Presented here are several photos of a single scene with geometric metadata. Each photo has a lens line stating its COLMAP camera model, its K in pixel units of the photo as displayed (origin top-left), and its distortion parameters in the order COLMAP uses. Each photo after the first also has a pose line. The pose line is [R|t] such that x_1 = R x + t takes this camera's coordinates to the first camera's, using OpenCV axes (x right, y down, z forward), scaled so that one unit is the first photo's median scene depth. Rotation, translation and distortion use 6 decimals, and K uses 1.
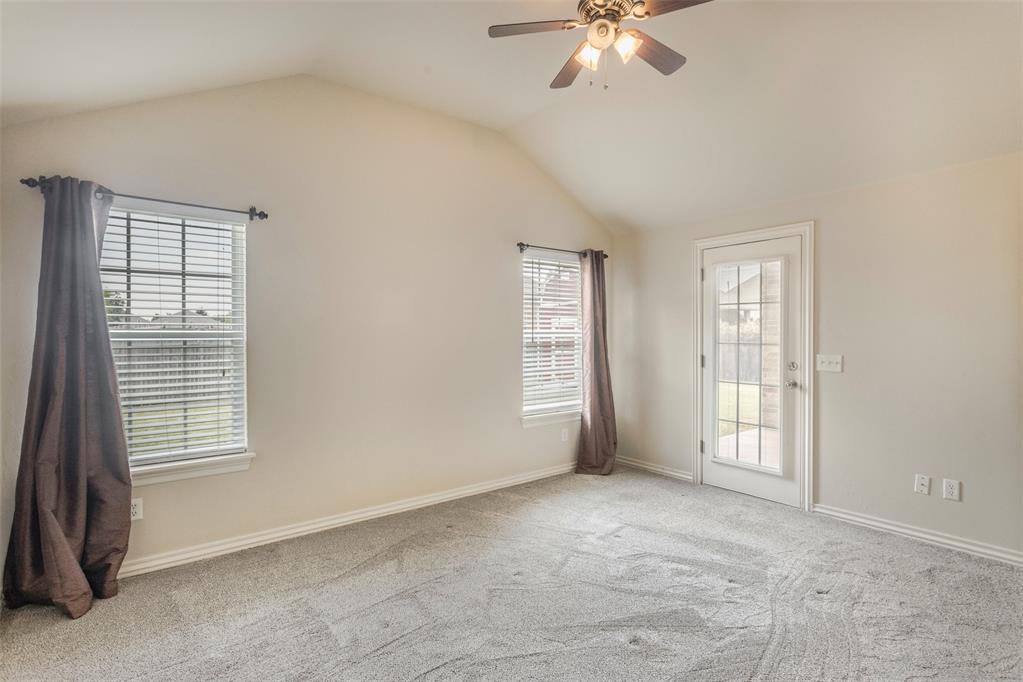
lens RADIAL K [[495.2, 0, 517.6], [0, 495.2, 333.9], [0, 0, 1]] dist [-0.000147, 0.000328]
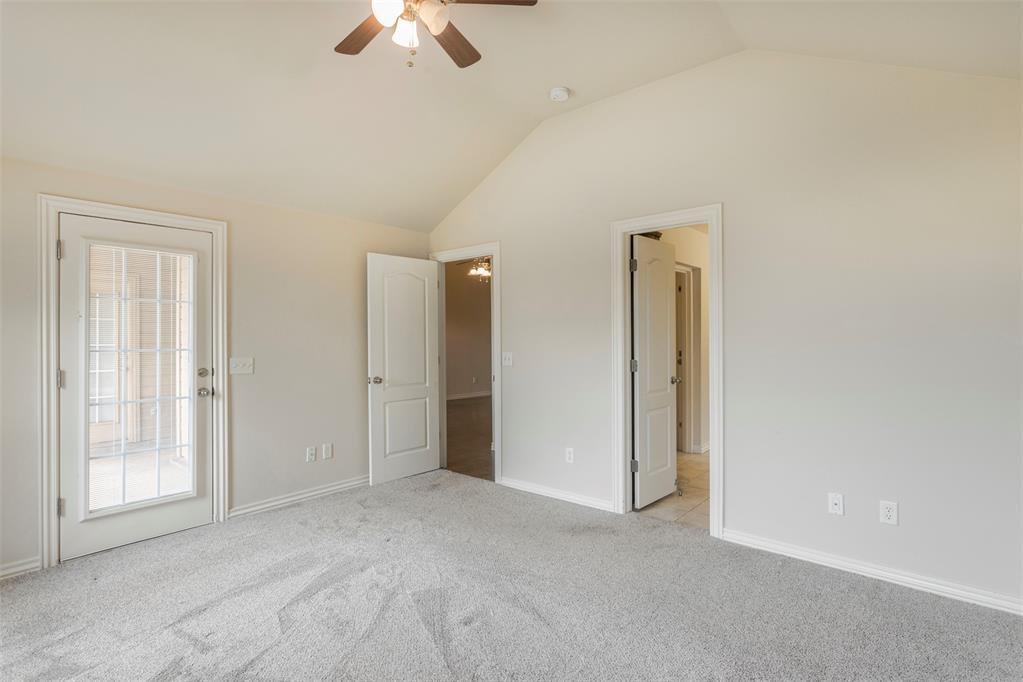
lens RADIAL K [[504.0, 0, 511.4], [0, 504.0, 335.0], [0, 0, 1]] dist [-0.001563, 0.000673]
pose [[-0.180119, 0.003608, 0.983638, -0.556057], [0.007045, 0.999972, -0.002378, 0.001885], [-0.983620, 0.006502, -0.180139, 0.717403]]
